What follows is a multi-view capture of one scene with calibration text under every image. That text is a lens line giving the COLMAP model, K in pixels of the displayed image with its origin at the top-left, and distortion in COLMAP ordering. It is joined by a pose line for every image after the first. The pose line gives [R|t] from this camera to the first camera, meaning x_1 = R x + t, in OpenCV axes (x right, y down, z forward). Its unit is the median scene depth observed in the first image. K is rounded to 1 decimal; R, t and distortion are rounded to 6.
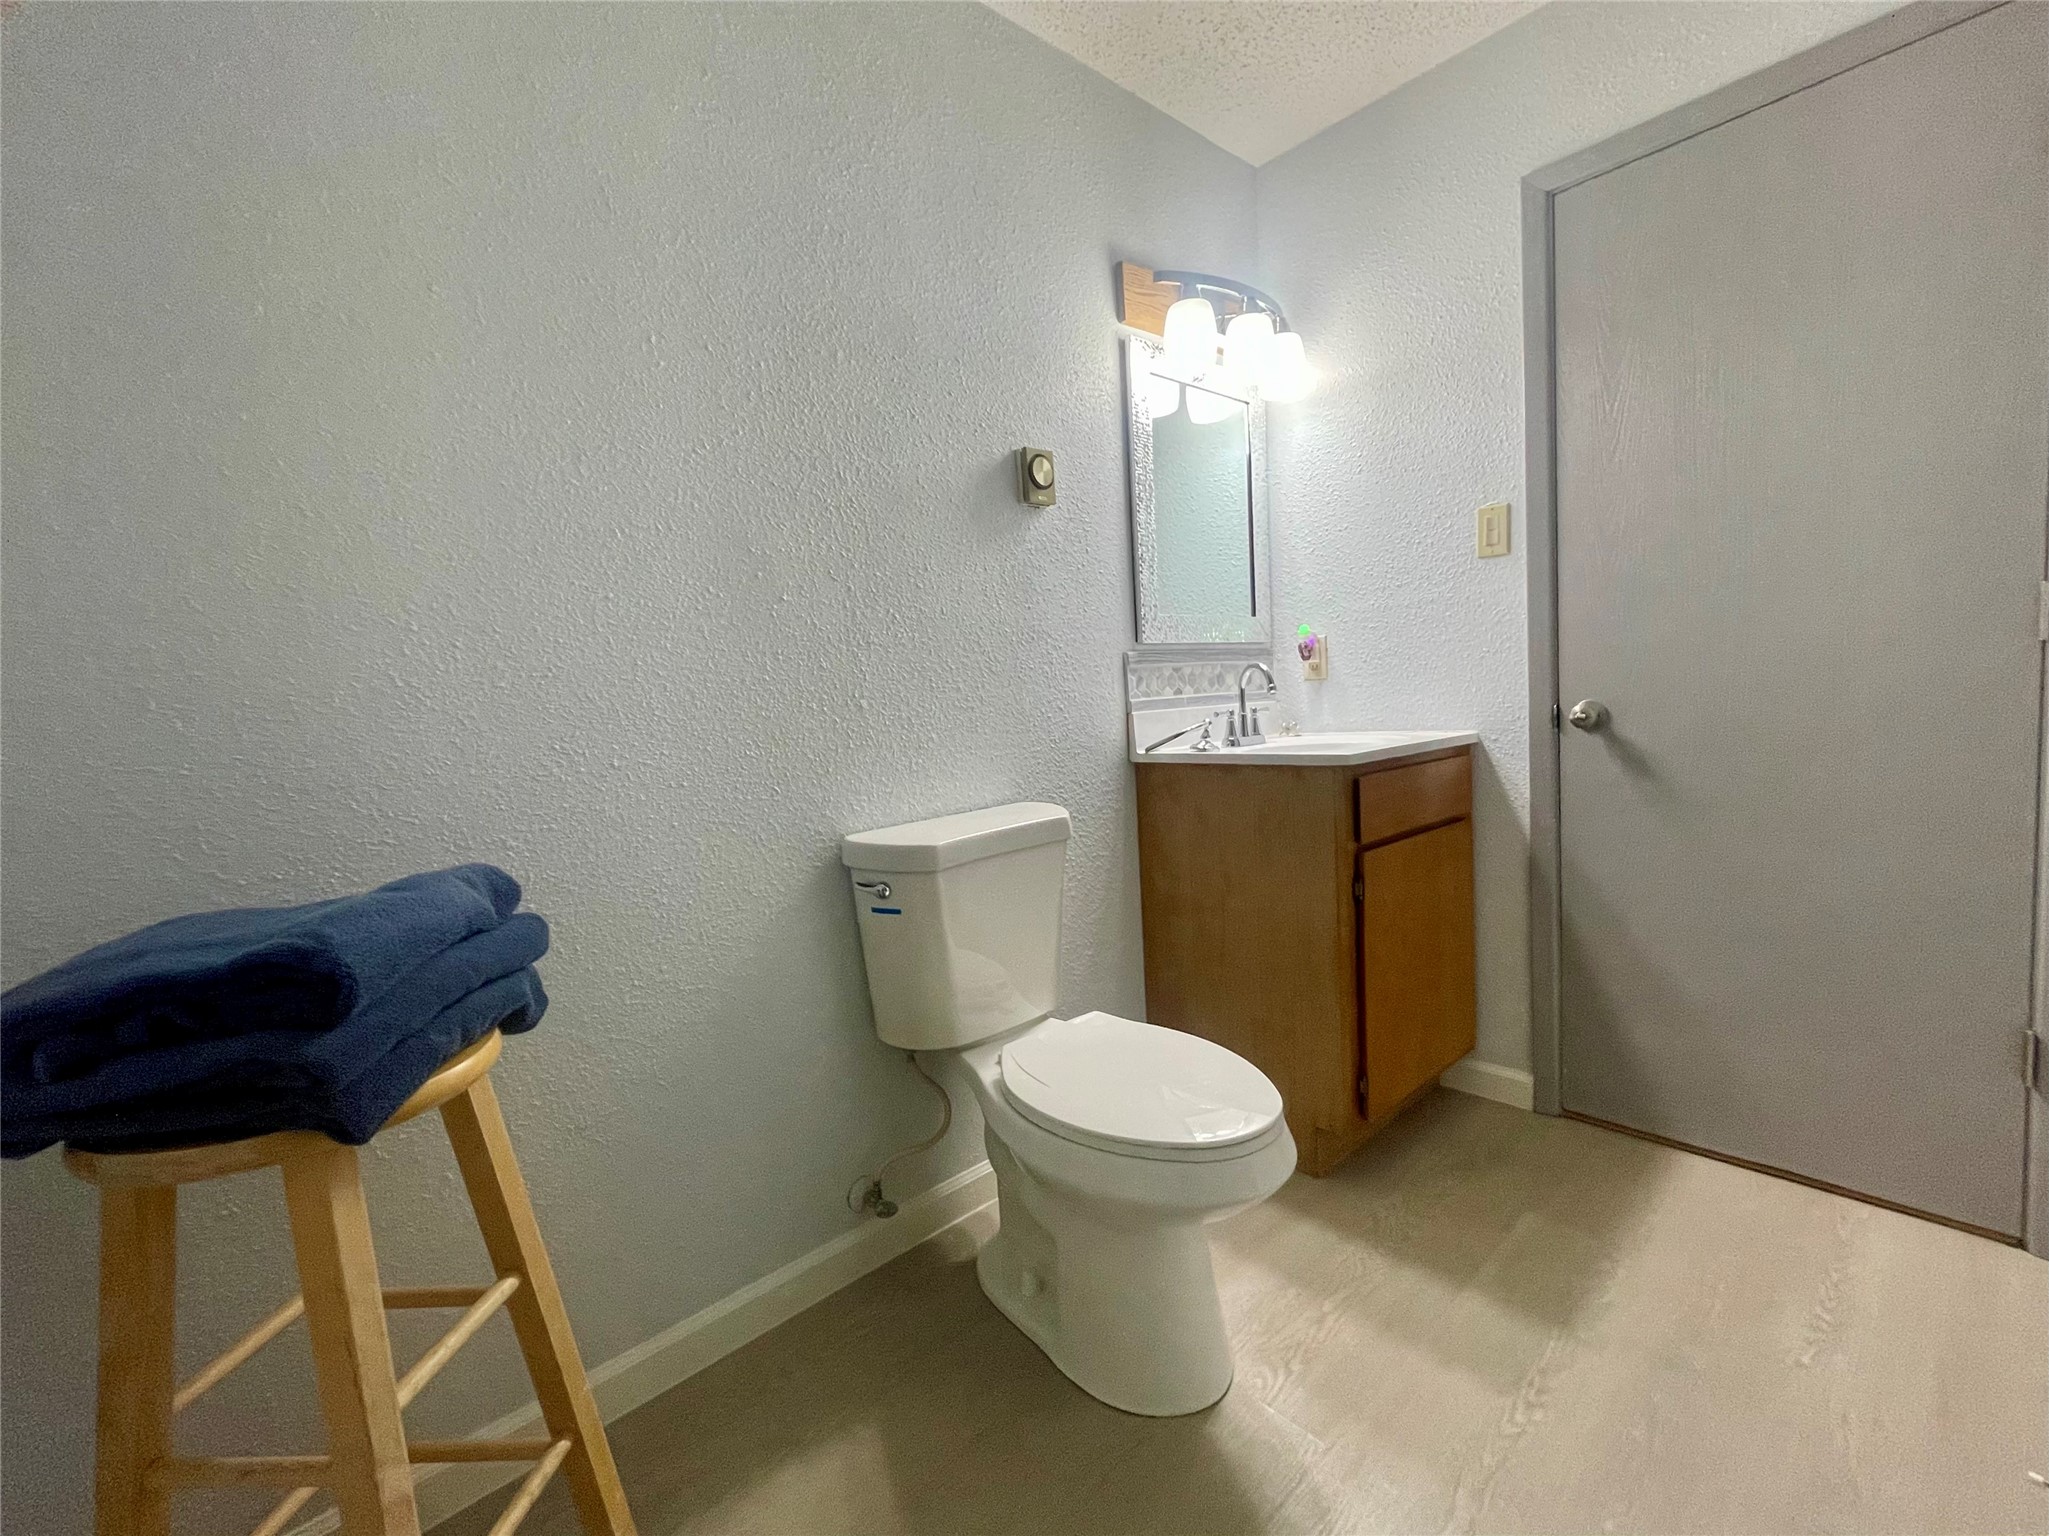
lens RADIAL K [[834.2, 0, 1024.5], [0, 834.2, 768.0], [0, 0, 1]] dist [-0.001122, -0.000094]
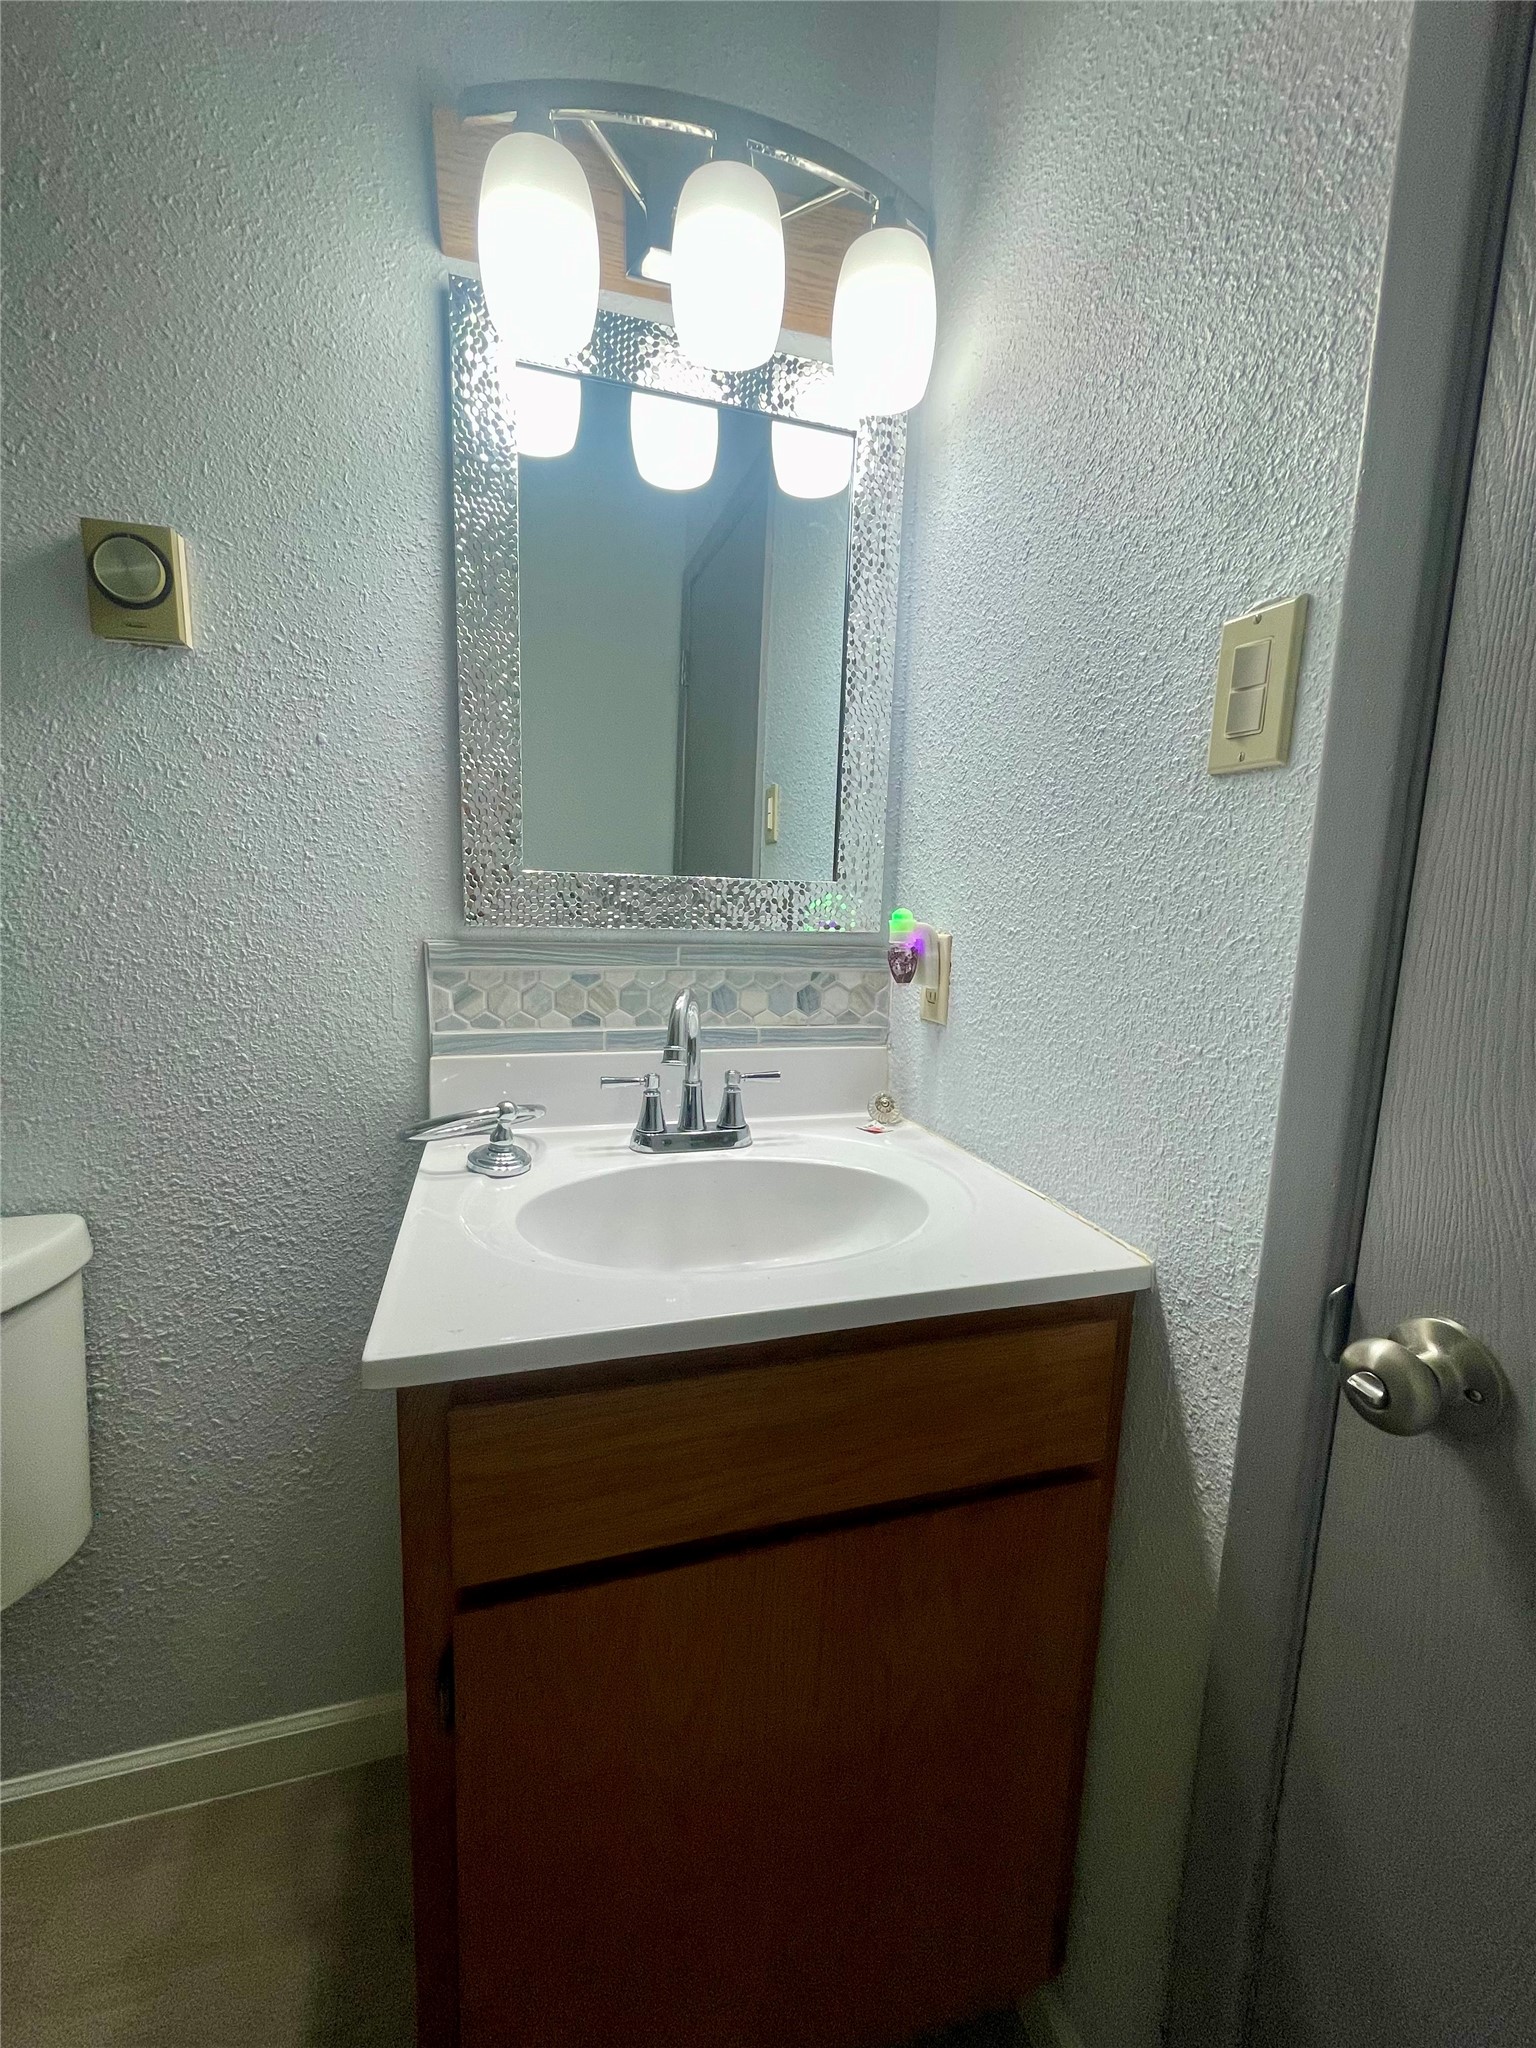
lens RADIAL K [[822.1, 0, 768.0], [0, 822.1, 1024.0], [0, 0, 1]] dist [-0.004439, -0.000577]
pose [[0.916311, 0.146553, -0.372688, 0.501653], [-0.121533, 0.988507, 0.089906, -0.155980], [0.381581, -0.037088, 0.923591, 0.602195]]
